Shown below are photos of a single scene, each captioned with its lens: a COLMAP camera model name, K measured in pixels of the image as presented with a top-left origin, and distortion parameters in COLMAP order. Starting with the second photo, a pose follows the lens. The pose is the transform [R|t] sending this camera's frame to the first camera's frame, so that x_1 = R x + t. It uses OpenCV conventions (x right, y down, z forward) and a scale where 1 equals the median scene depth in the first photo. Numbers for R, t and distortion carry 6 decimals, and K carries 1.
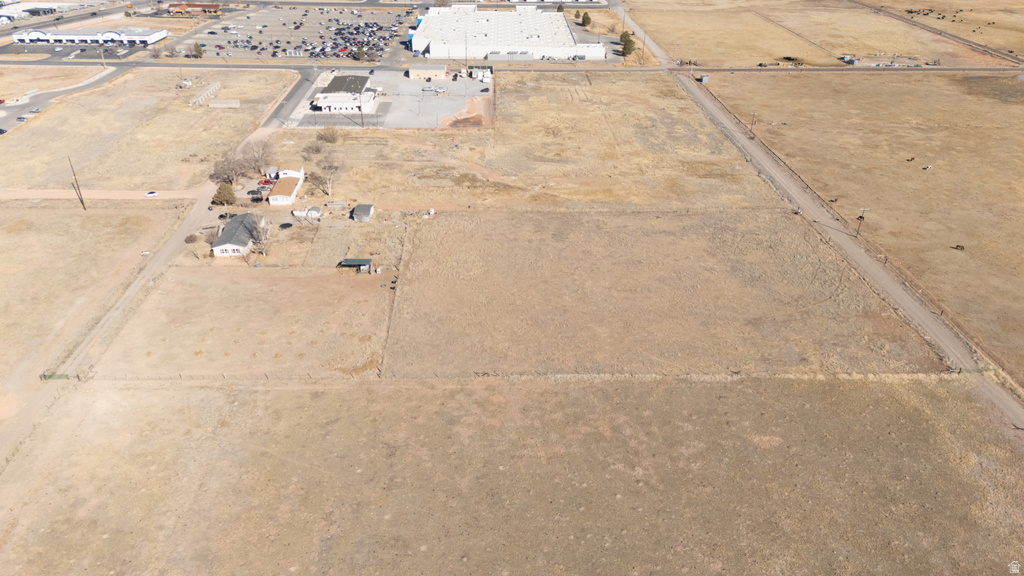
lens RADIAL K [[744.1, 0, 512.0], [0, 744.1, 288.0], [0, 0, 1]] dist [0.081494, -0.074393]
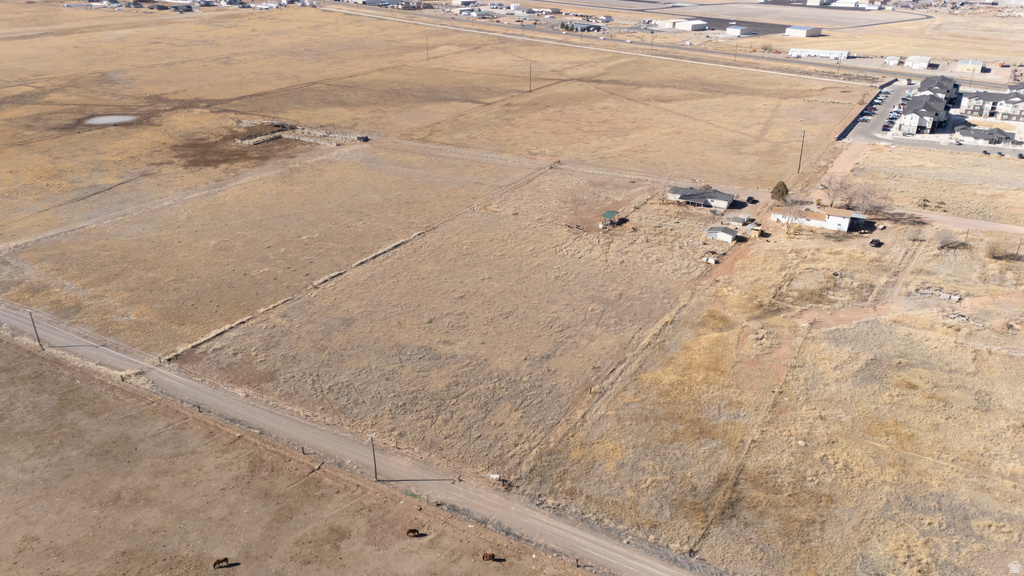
lens RADIAL K [[744.1, 0, 512.0], [0, 744.1, 288.0], [0, 0, 1]] dist [0.081494, -0.074393]
pose [[-0.529007, 0.352373, -0.772001, 0.580340], [-0.413314, 0.687540, 0.597042, -0.410838], [0.741163, 0.634918, -0.218072, 0.802657]]
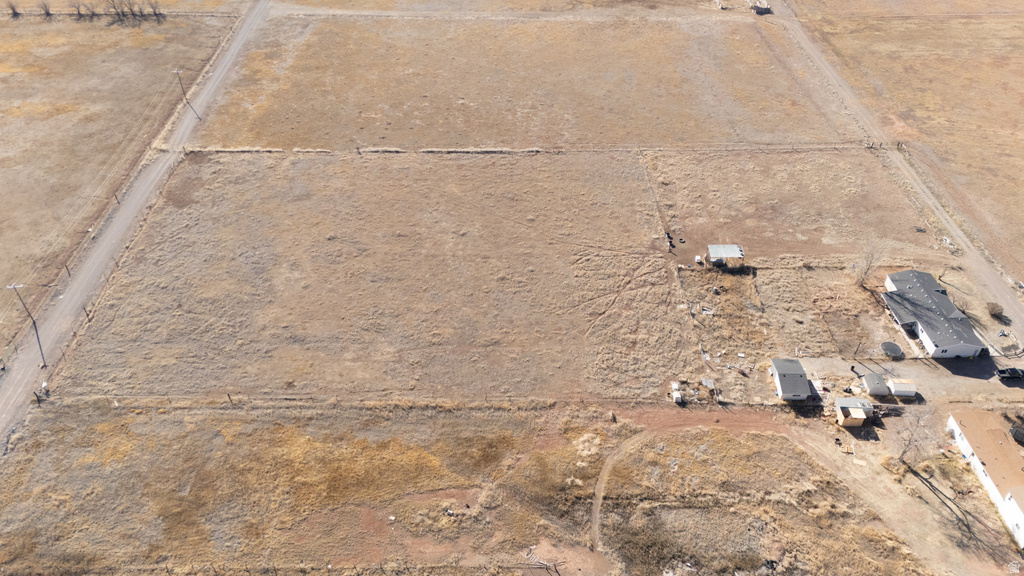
lens RADIAL K [[744.1, 0, 512.0], [0, 744.1, 288.0], [0, 0, 1]] dist [0.081494, -0.074393]
pose [[-0.999729, -0.014816, 0.017979, 0.007747], [0.011670, 0.349434, 0.936888, -0.519342], [-0.020164, 0.936844, -0.349166, 0.868672]]
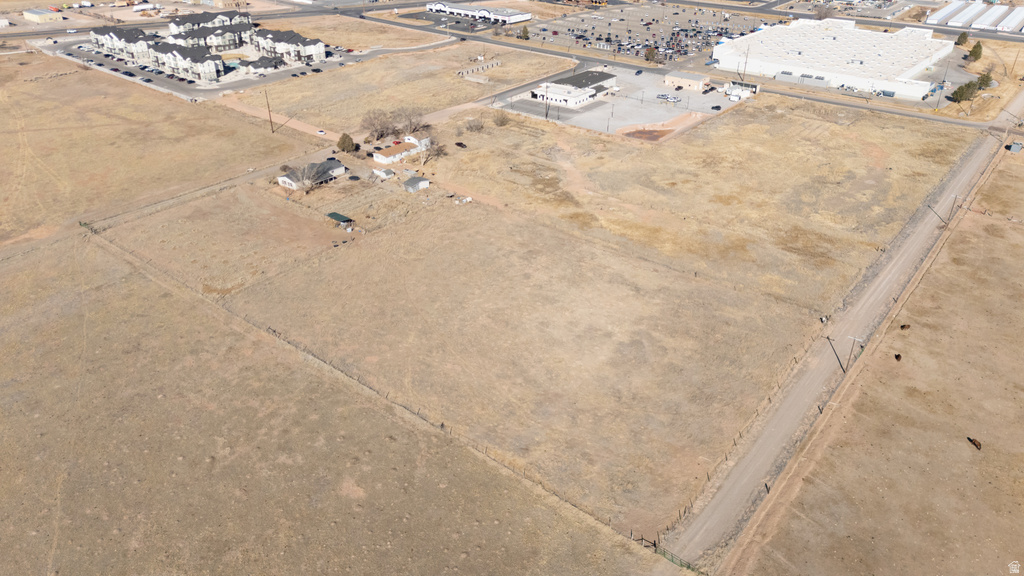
lens RADIAL K [[744.1, 0, 512.0], [0, 744.1, 288.0], [0, 0, 1]] dist [0.081494, -0.074393]
pose [[0.763530, 0.313554, -0.564541, 0.430039], [-0.314247, 0.944126, 0.099370, -0.083797], [0.564156, 0.101533, 0.819402, 0.156958]]
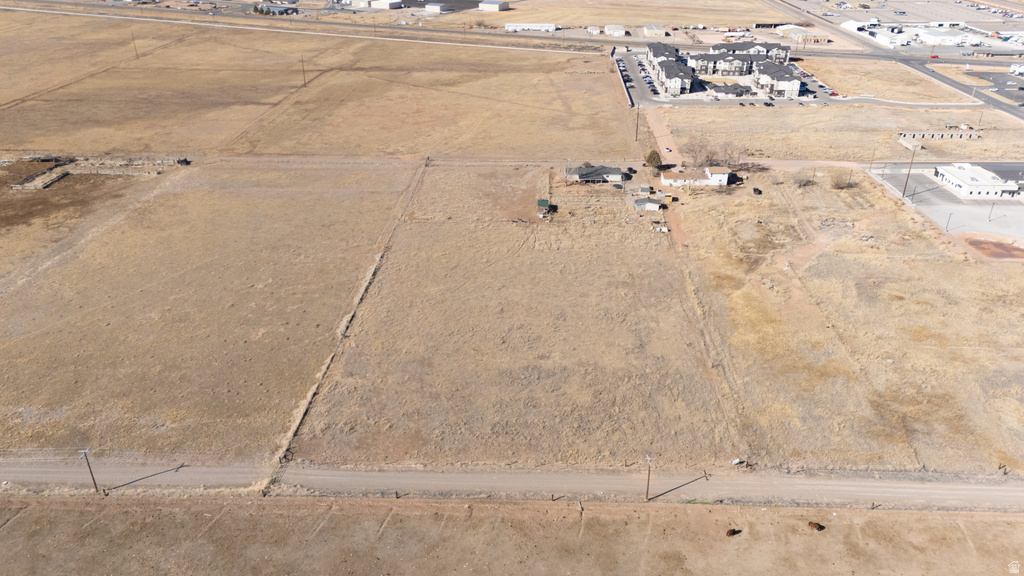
lens RADIAL K [[744.1, 0, 512.0], [0, 744.1, 288.0], [0, 0, 1]] dist [0.081494, -0.074393]
pose [[-0.064787, 0.444738, -0.893315, 0.667441], [-0.486376, 0.767593, 0.417420, -0.285553], [0.871344, 0.461530, 0.166580, 0.525292]]
